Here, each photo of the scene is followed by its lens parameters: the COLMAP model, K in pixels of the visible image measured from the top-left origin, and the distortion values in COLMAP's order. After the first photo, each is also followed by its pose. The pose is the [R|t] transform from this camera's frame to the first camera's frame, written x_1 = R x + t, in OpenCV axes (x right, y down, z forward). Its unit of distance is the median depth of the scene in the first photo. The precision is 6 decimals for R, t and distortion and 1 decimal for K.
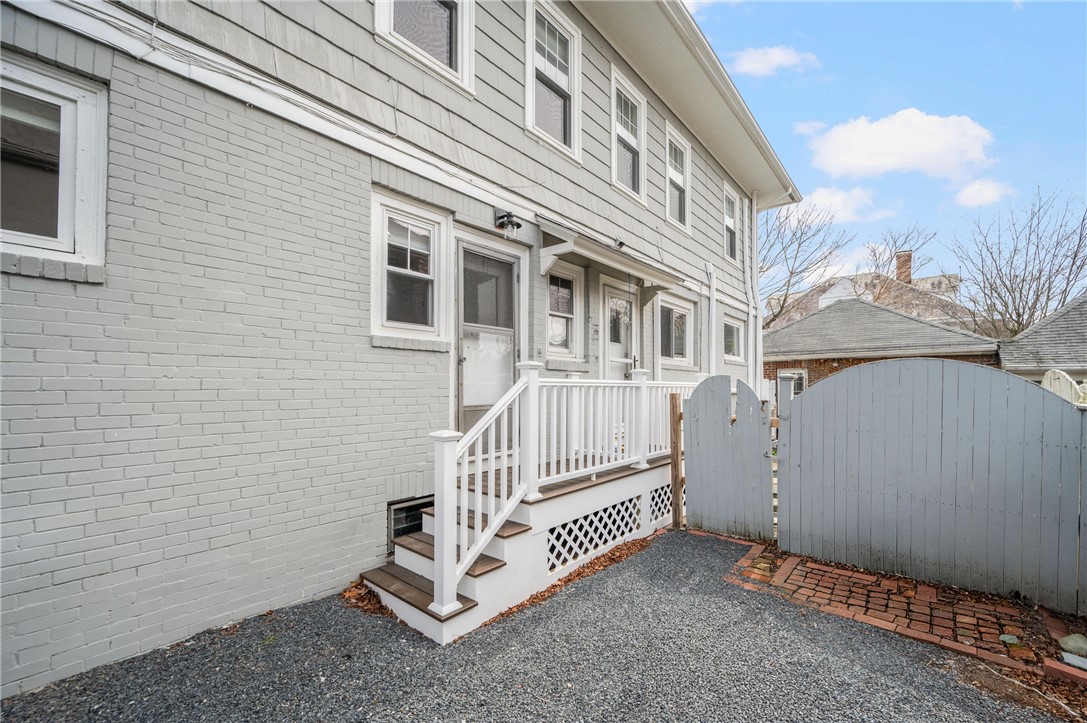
lens RADIAL K [[437.6, 0, 543.5], [0, 437.6, 387.0], [0, 0, 1]] dist [-0.010339, 0.000235]
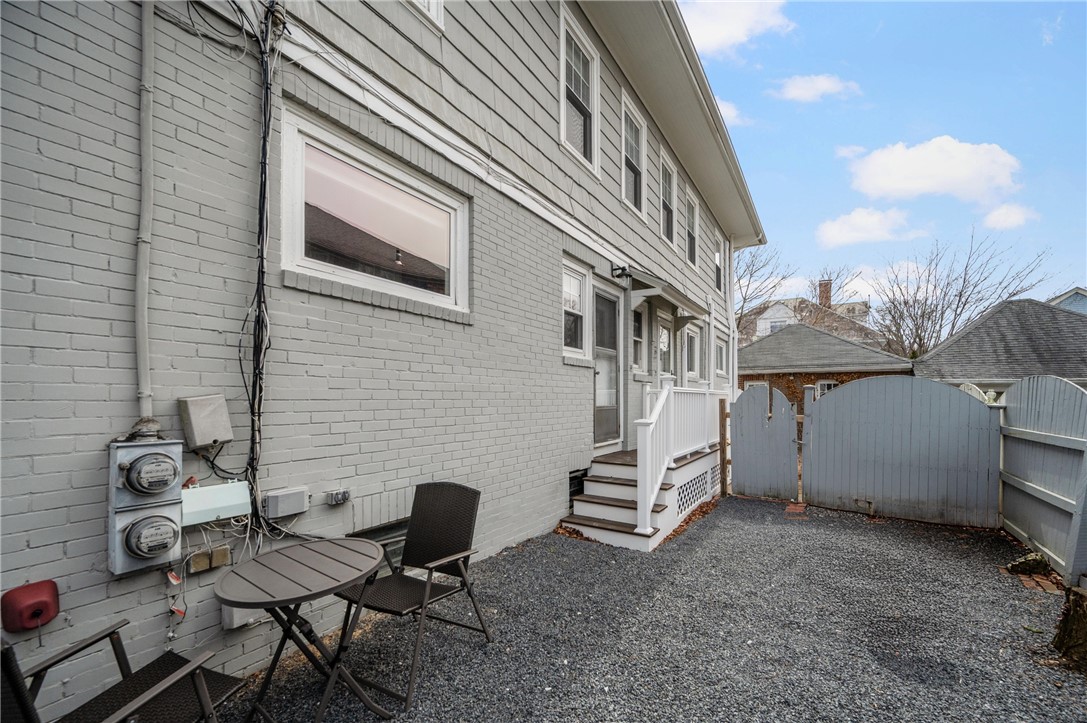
lens RADIAL K [[420.0, 0, 542.5], [0, 420.0, 399.2], [0, 0, 1]] dist [-0.017990, -0.000185]
pose [[0.994070, 0.003094, 0.108696, -0.430309], [-0.003754, 0.999976, 0.005874, 0.011558], [-0.108675, -0.006247, 0.994058, -0.264396]]
